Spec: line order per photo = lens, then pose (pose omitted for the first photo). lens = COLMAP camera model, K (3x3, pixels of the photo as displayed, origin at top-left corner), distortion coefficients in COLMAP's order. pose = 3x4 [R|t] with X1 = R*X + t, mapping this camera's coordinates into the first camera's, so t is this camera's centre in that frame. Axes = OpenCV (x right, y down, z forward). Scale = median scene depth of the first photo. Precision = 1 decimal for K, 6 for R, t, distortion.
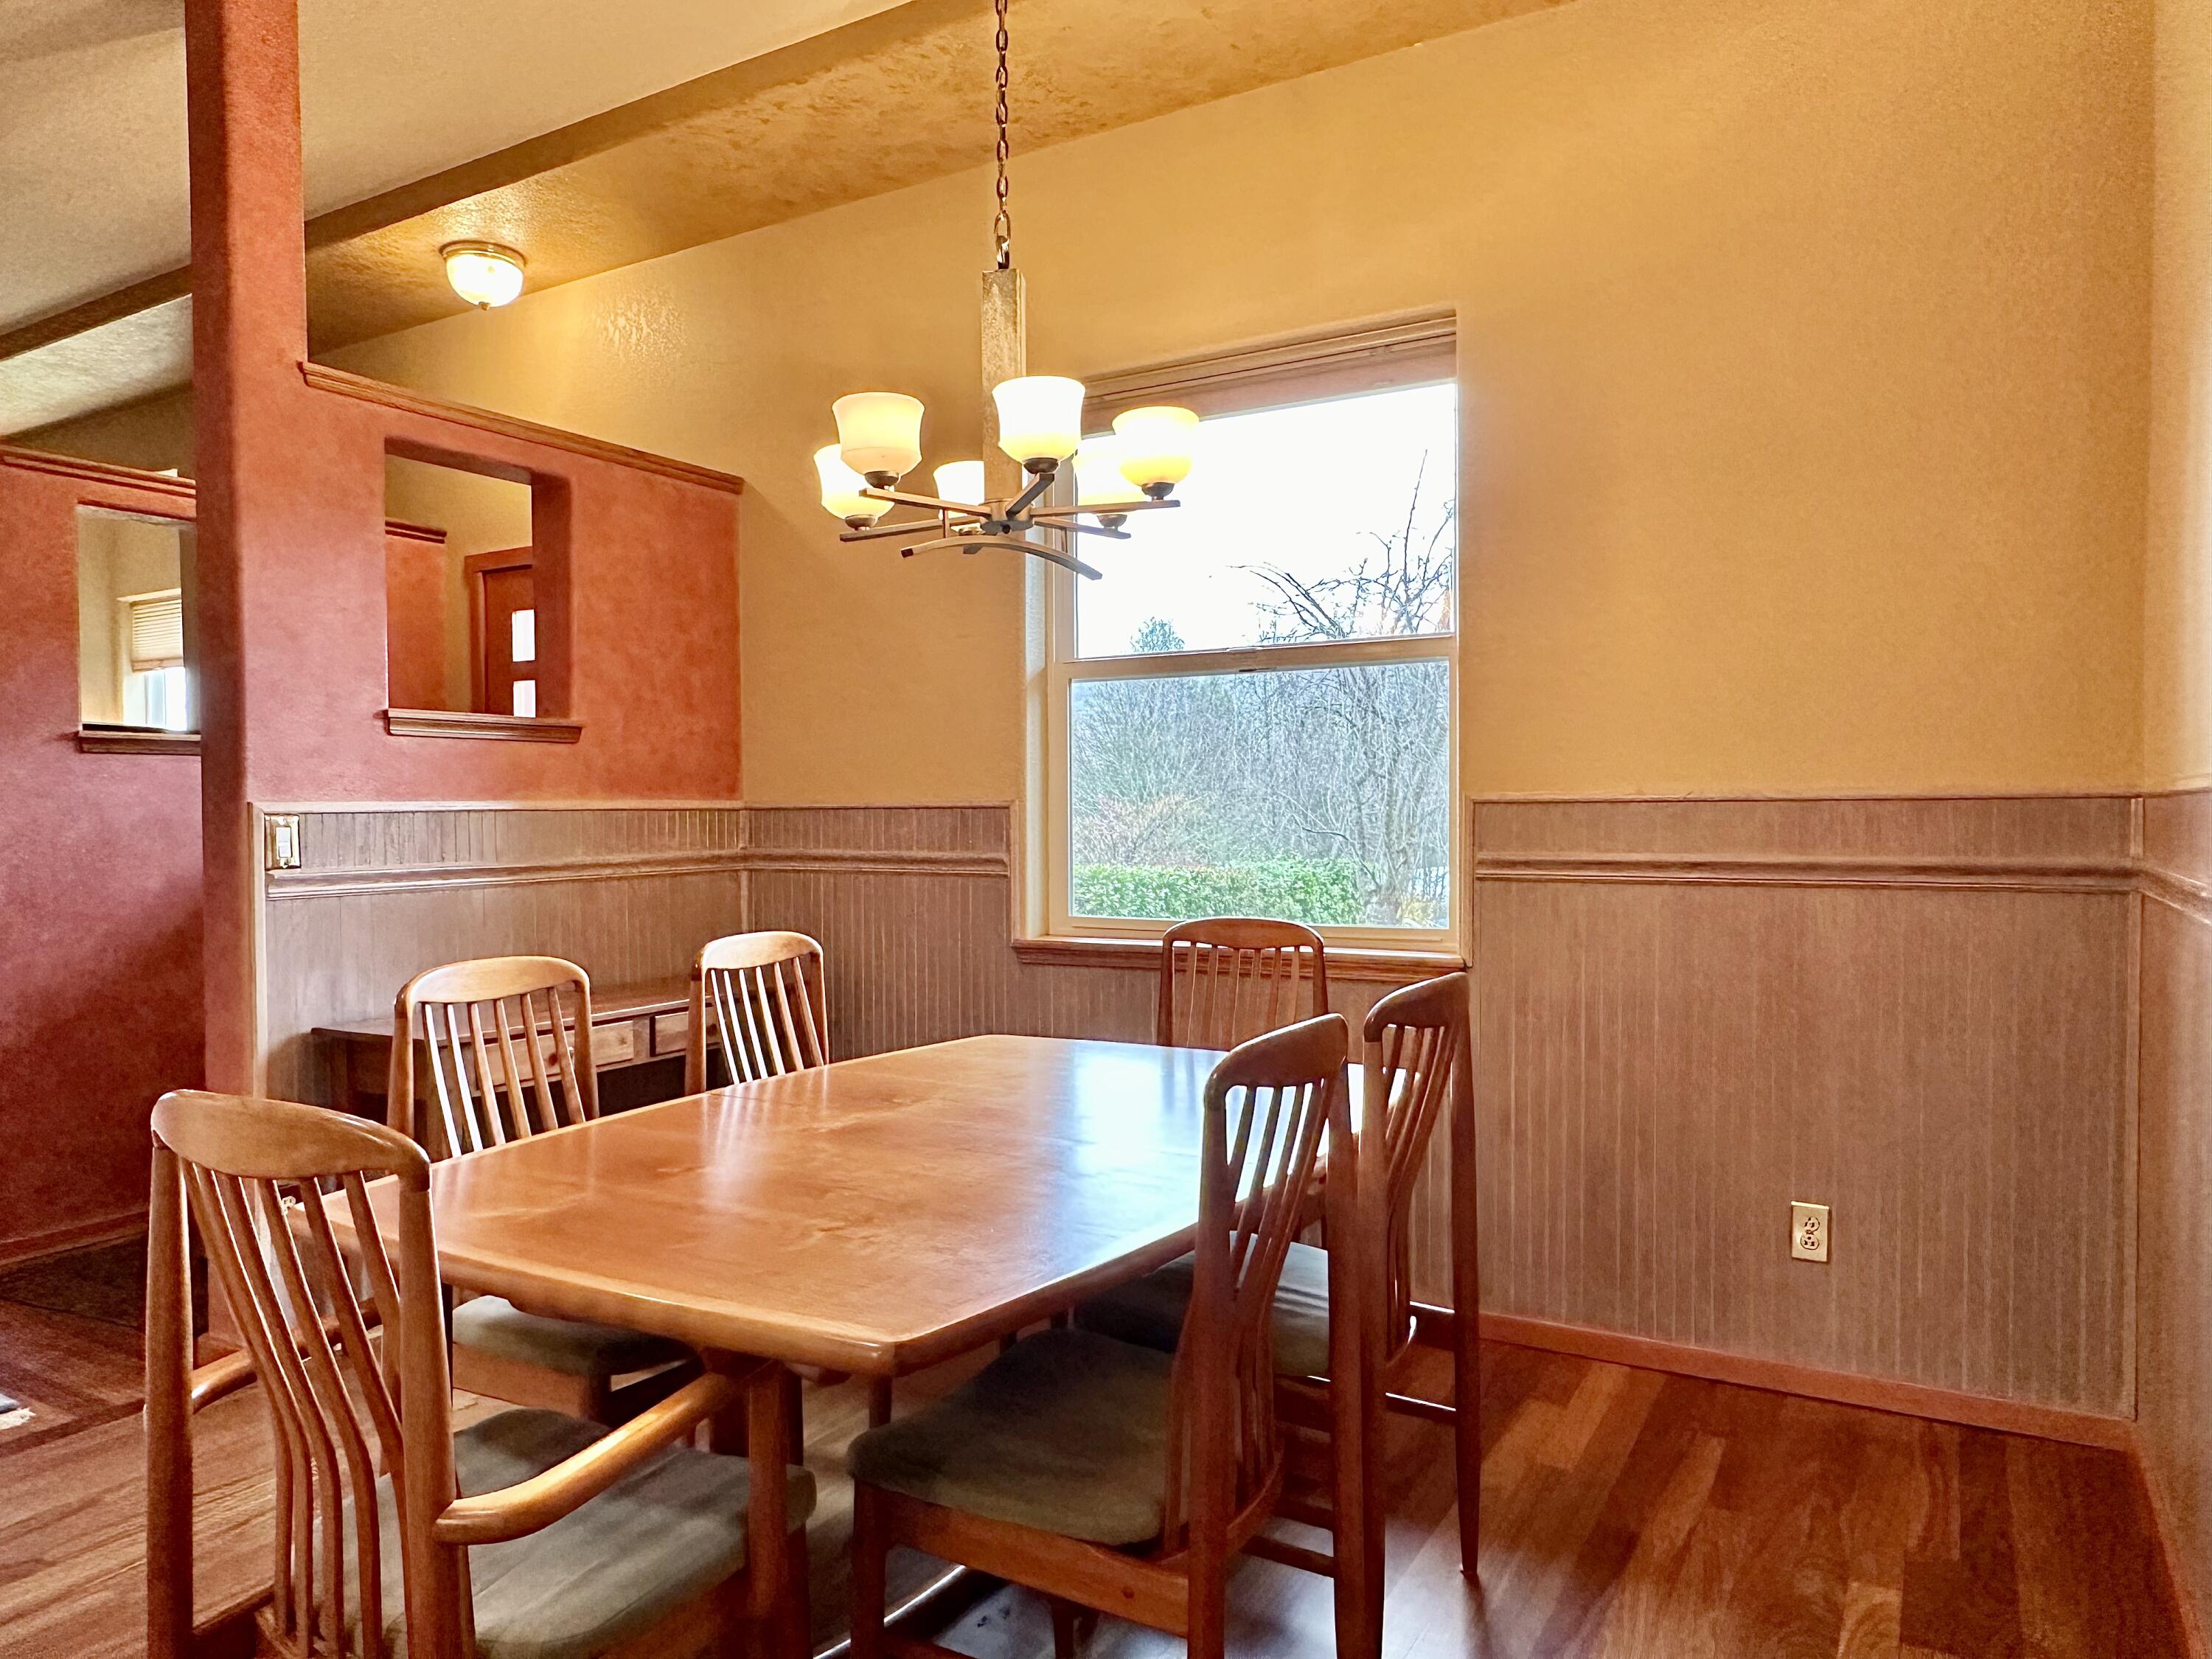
lens RADIAL K [[1472.6, 0, 1100.3], [0, 1472.6, 851.7], [0, 0, 1]] dist [-0.003727, 0.001618]
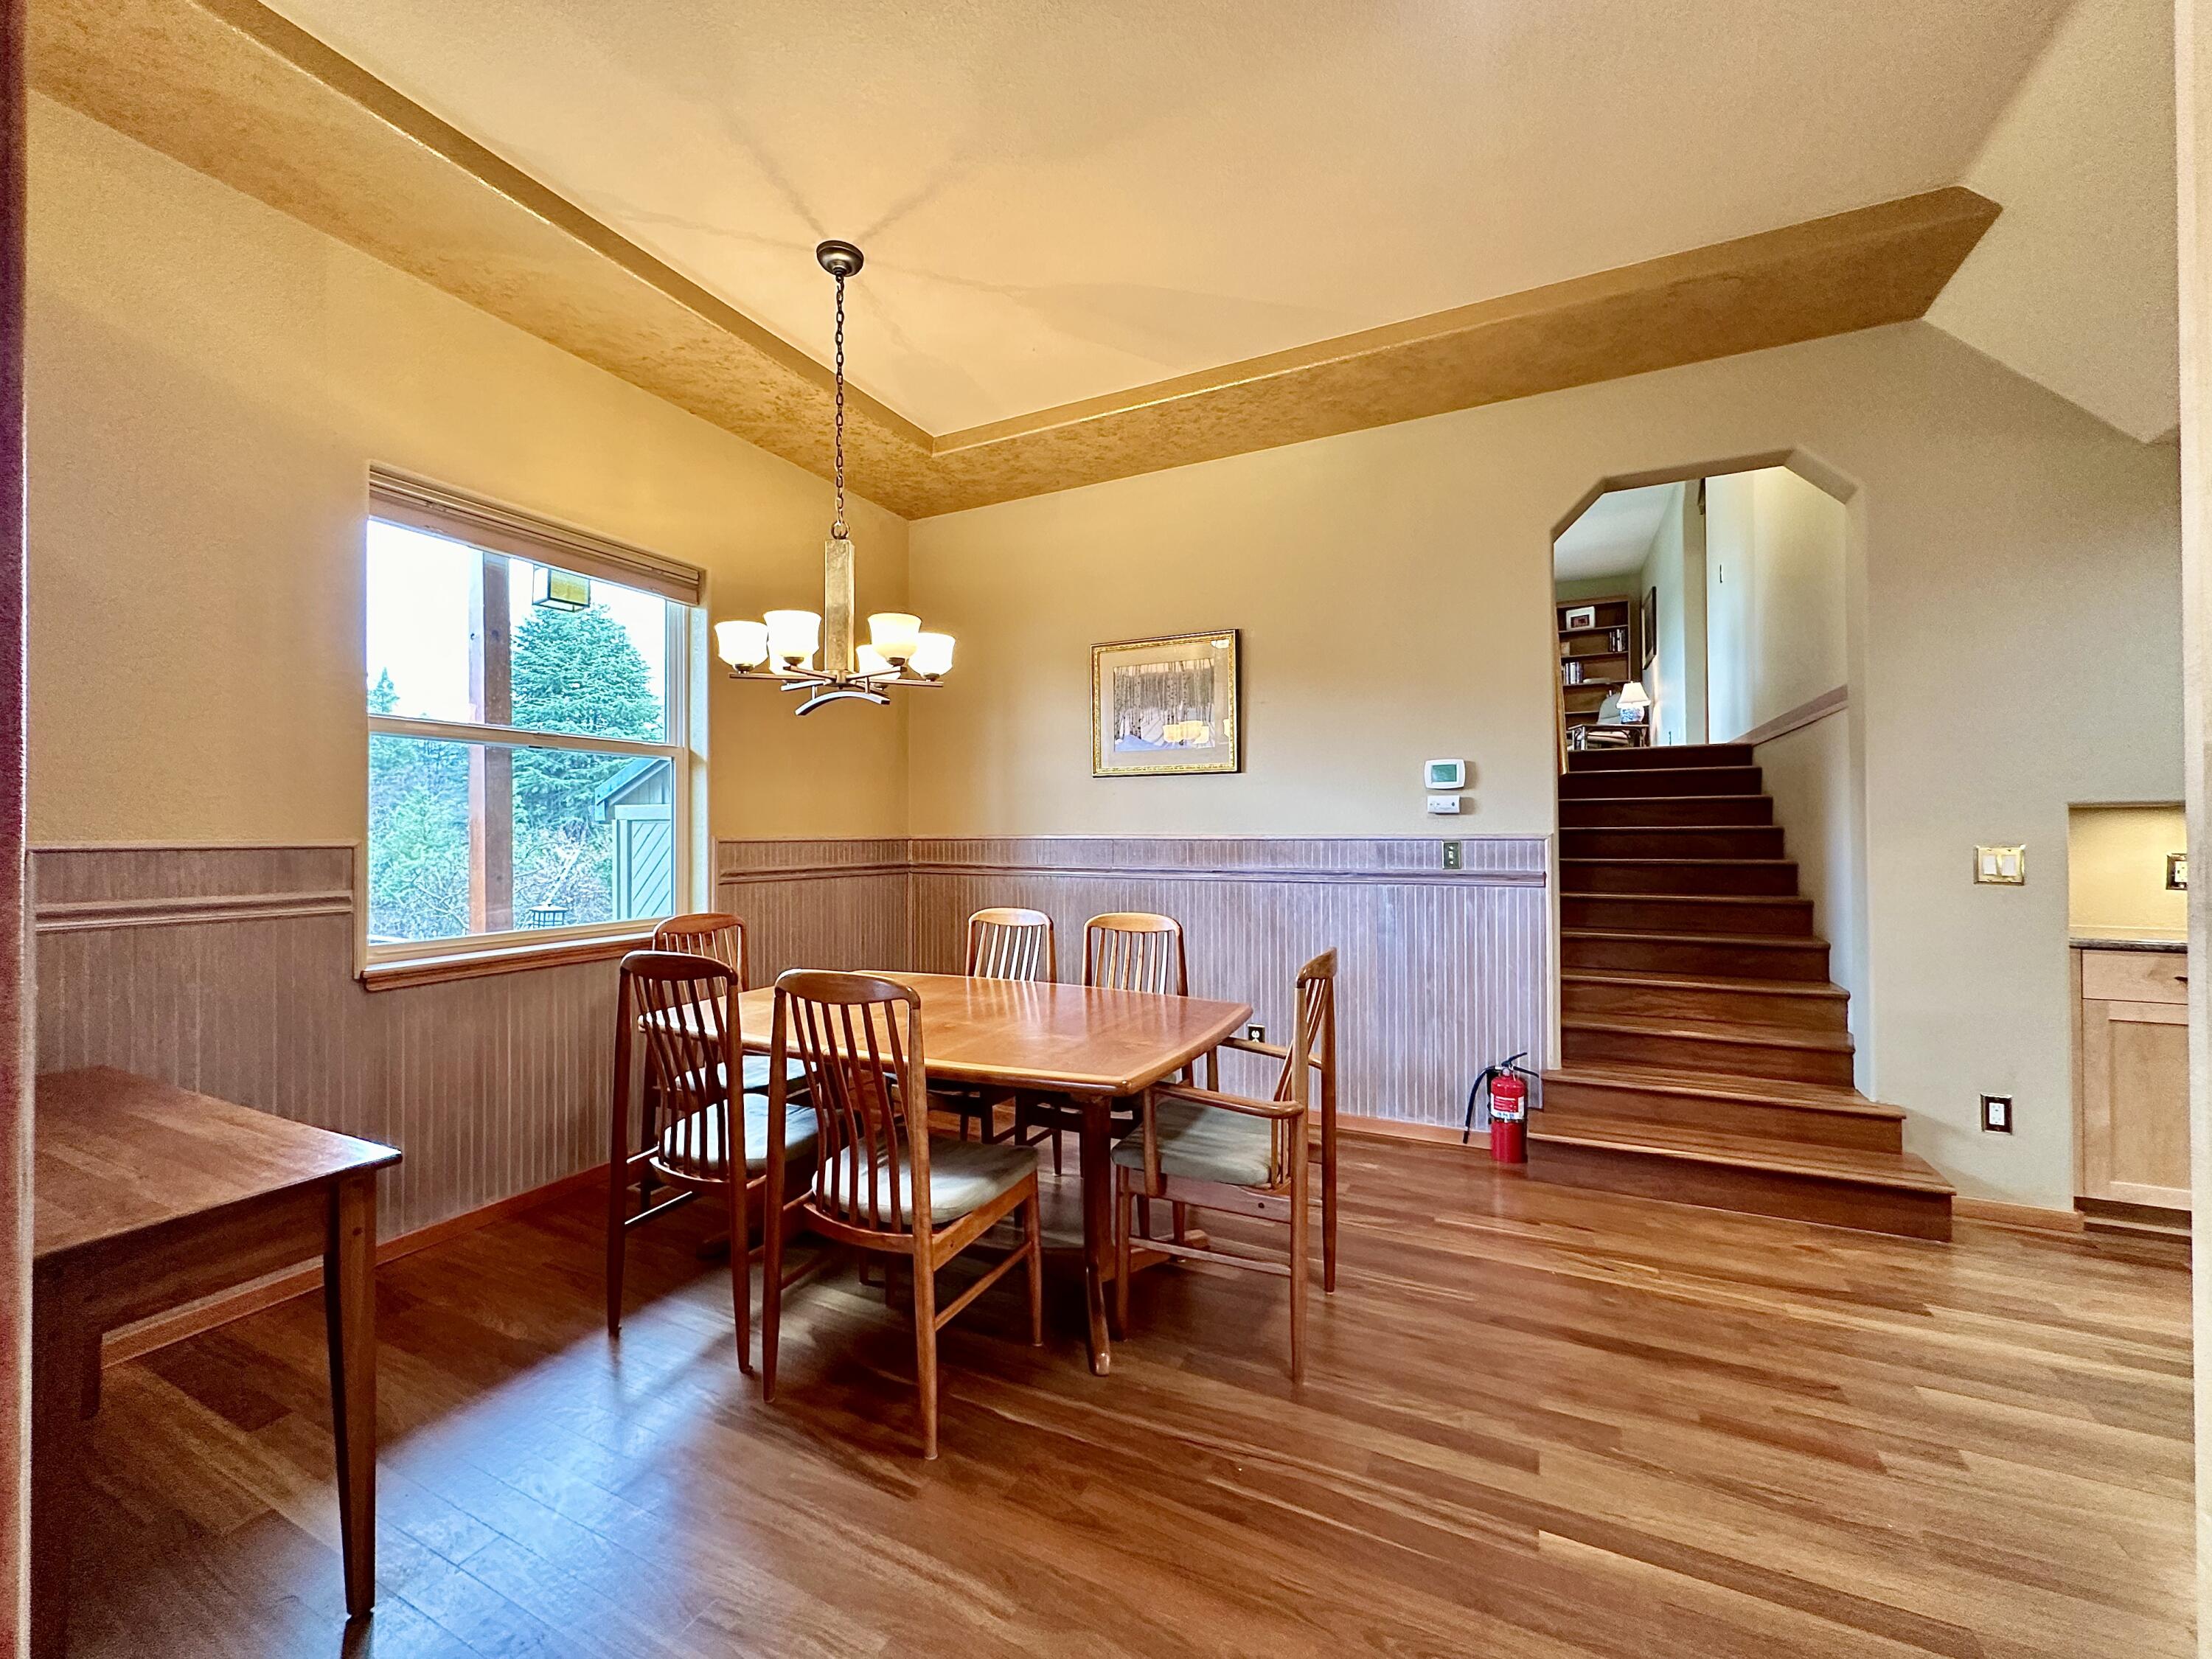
lens RADIAL K [[881.2, 0, 1106.0], [0, 881.2, 829.5], [0, 0, 1]] dist [-0.001942, 0.000211]
pose [[-0.071227, 0.009094, 0.997419, -0.950744], [0.031074, 0.999493, -0.006894, -0.029072], [-0.996976, 0.030503, -0.071474, 0.650030]]
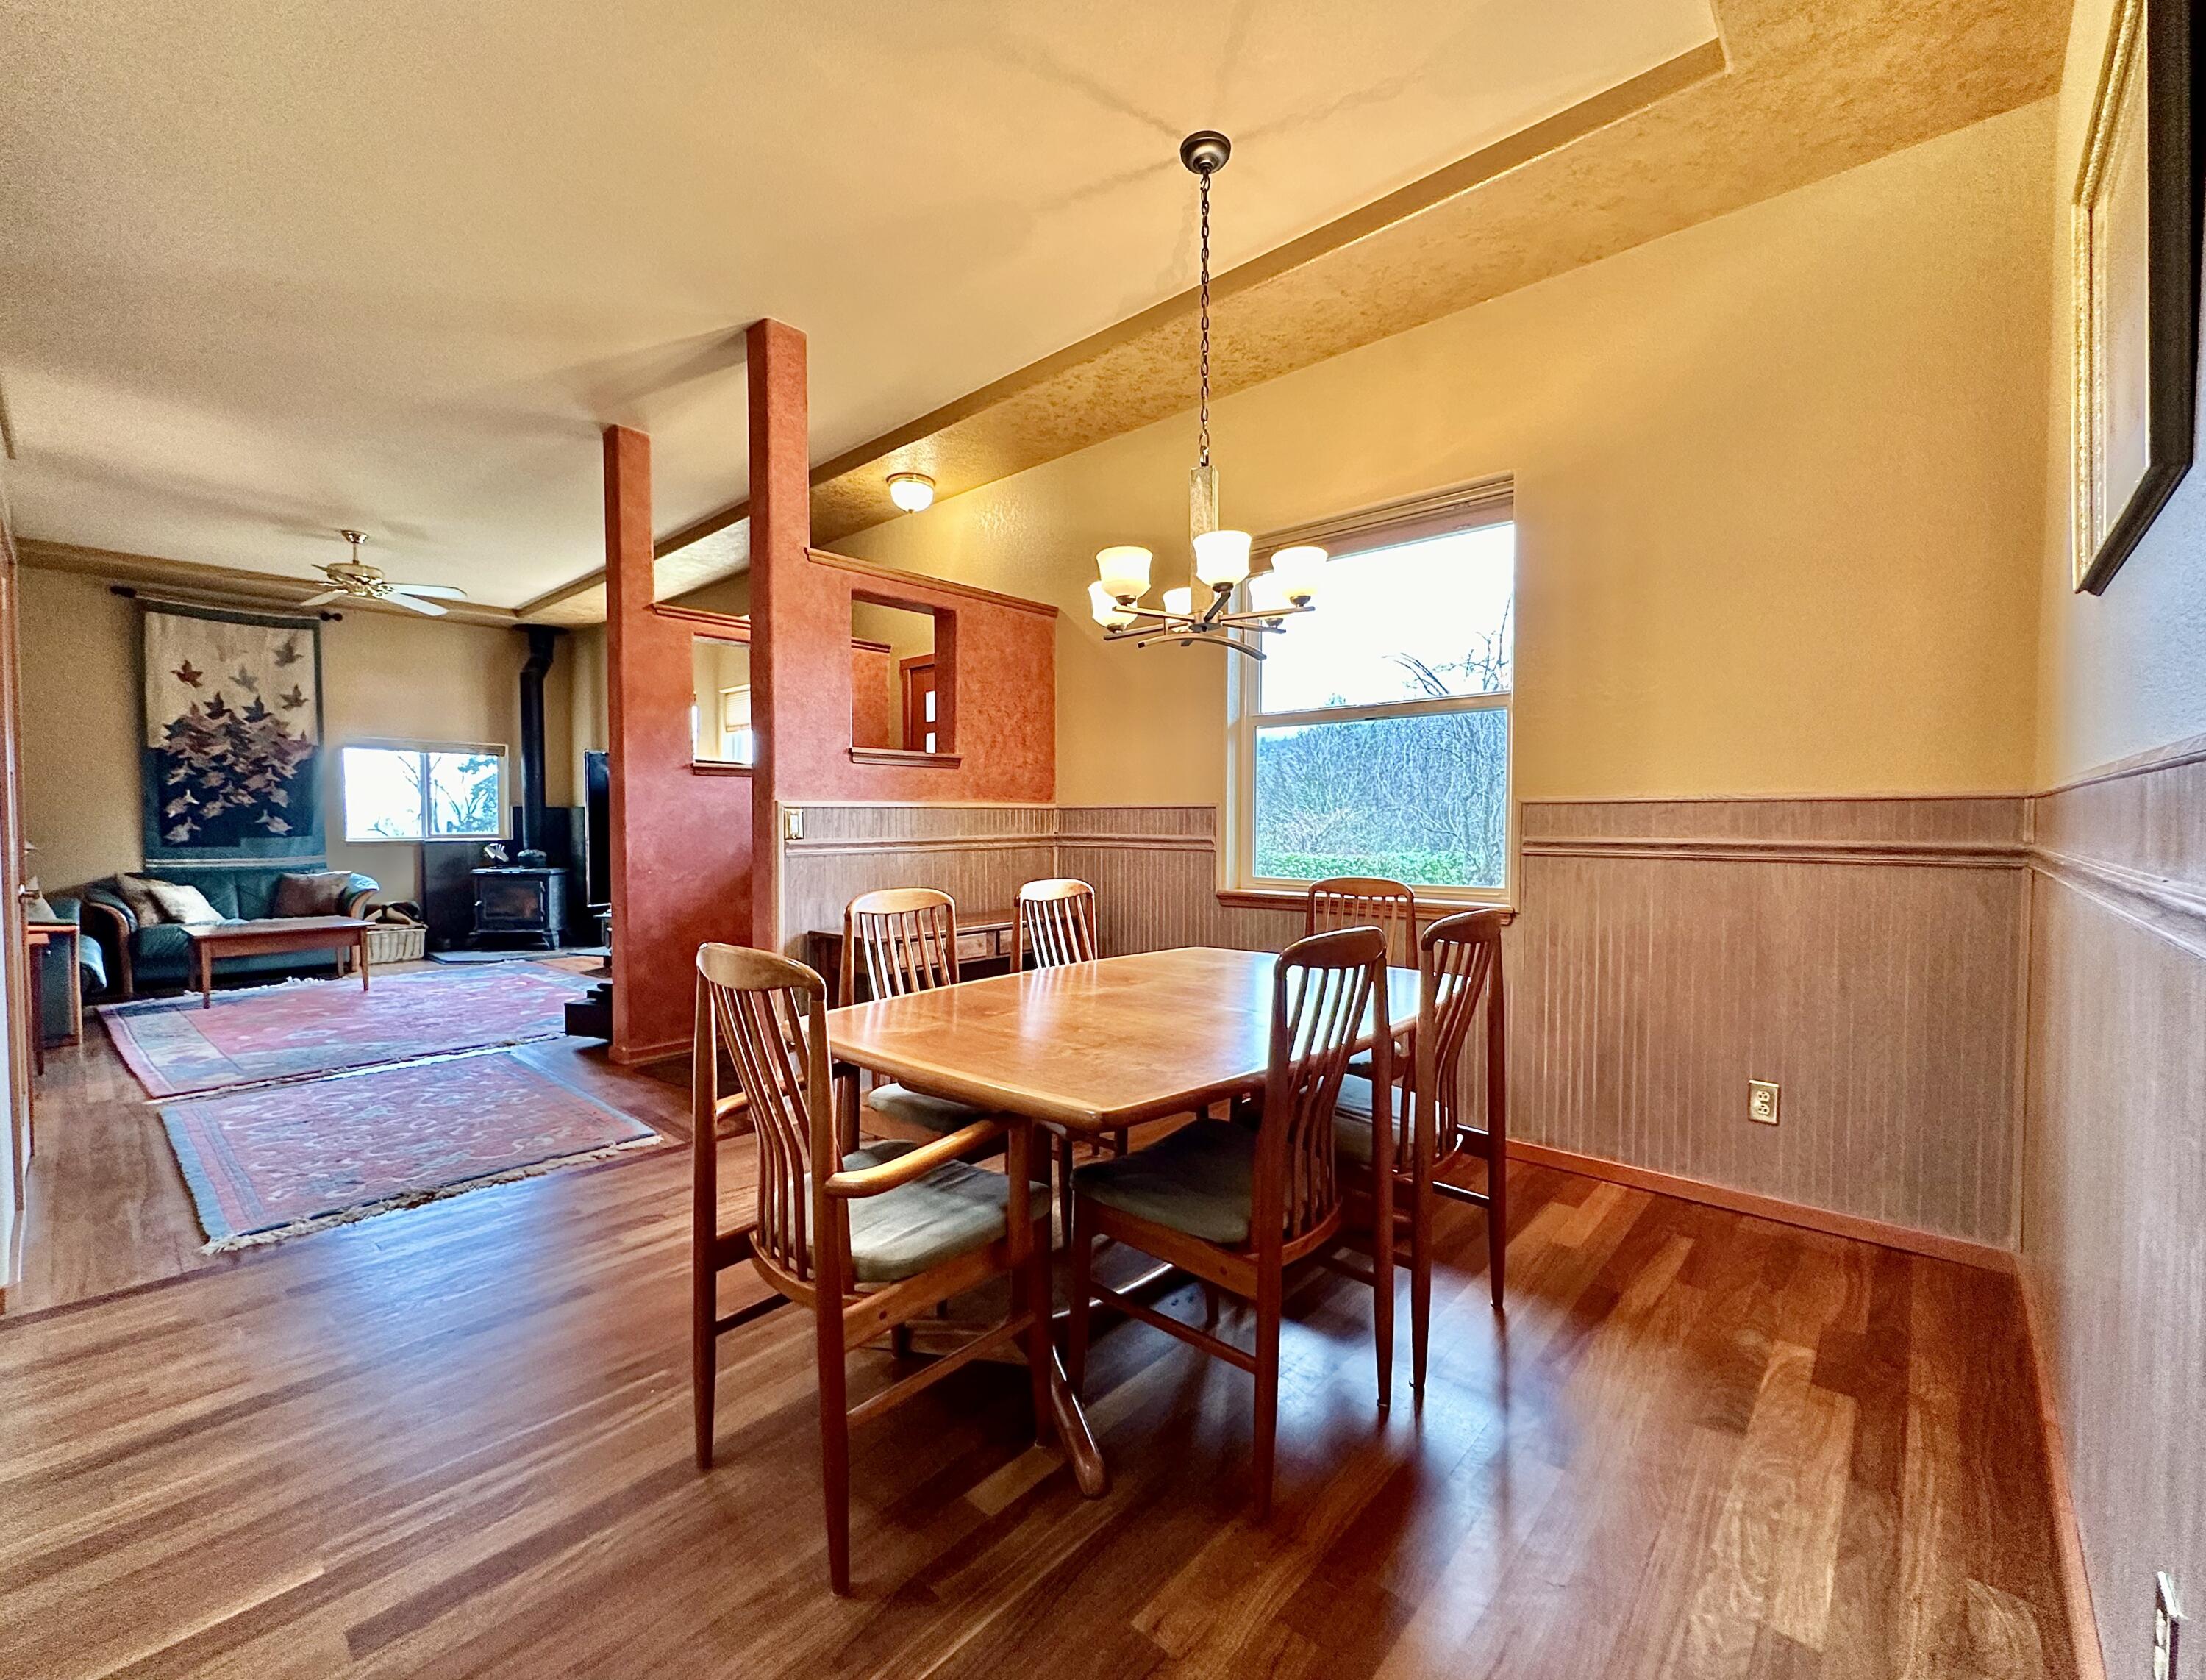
lens RADIAL K [[933.1, 0, 1113.3], [0, 933.1, 848.9], [0, 0, 1]] dist [-0.002159, 0.000217]
pose [[0.981150, 0.012570, -0.192839, 0.031949], [-0.011705, 0.999916, 0.005624, 0.013487], [0.192893, -0.003261, 0.981214, -0.014044]]
